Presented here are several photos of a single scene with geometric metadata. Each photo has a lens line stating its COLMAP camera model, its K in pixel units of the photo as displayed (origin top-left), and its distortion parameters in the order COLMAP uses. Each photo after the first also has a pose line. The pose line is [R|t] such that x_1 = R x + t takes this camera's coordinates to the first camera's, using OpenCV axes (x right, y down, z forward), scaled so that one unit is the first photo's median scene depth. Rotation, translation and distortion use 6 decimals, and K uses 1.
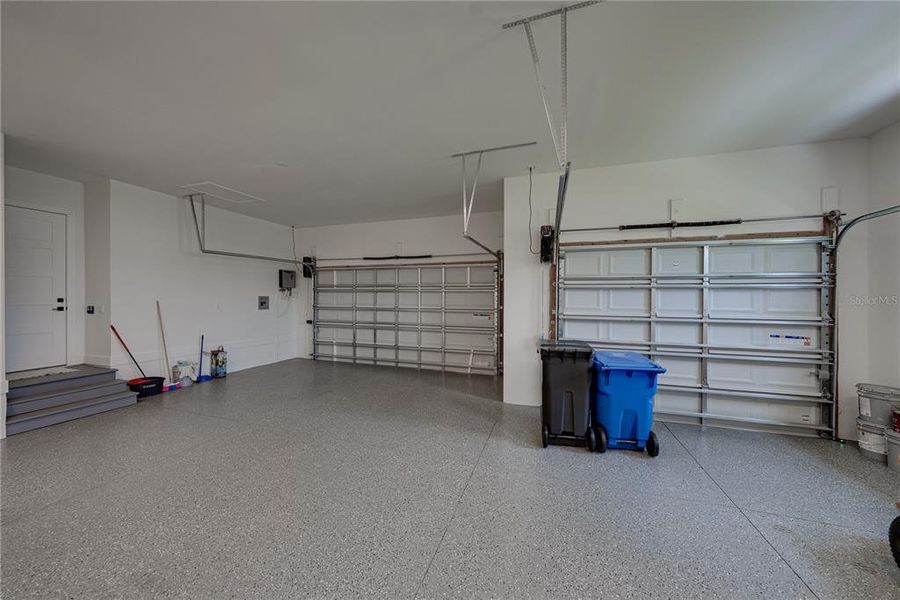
lens RADIAL K [[306.5, 0, 447.3], [0, 306.5, 300.2], [0, 0, 1]] dist [0.002108, 0.000158]
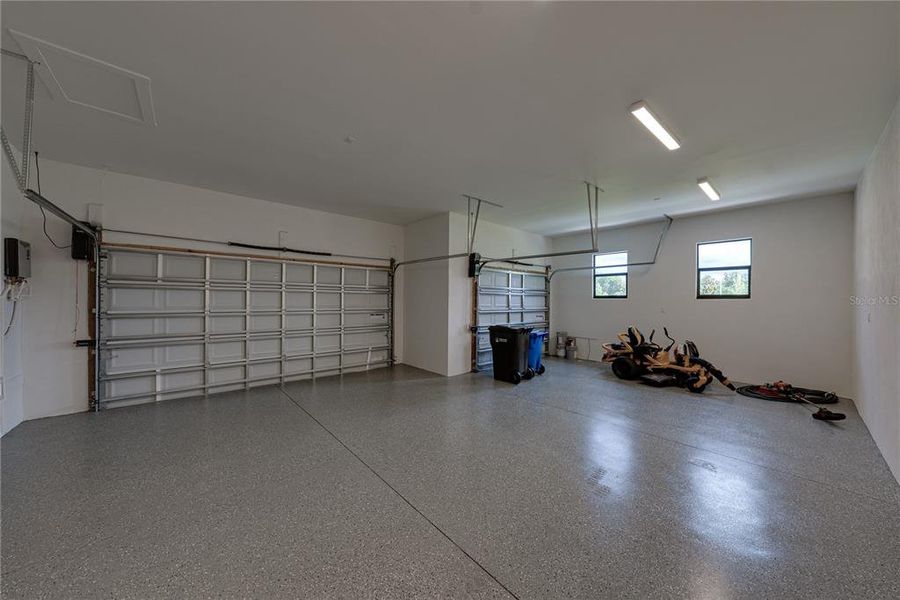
lens RADIAL K [[306.9, 0, 449.3], [0, 306.9, 298.3], [0, 0, 1]] dist [-0.002491, -0.000135]
pose [[0.511493, 0.001158, 0.859287, -0.652665], [-0.000105, 0.999999, -0.001285, -0.008098], [-0.859287, 0.000567, 0.511493, 0.201724]]
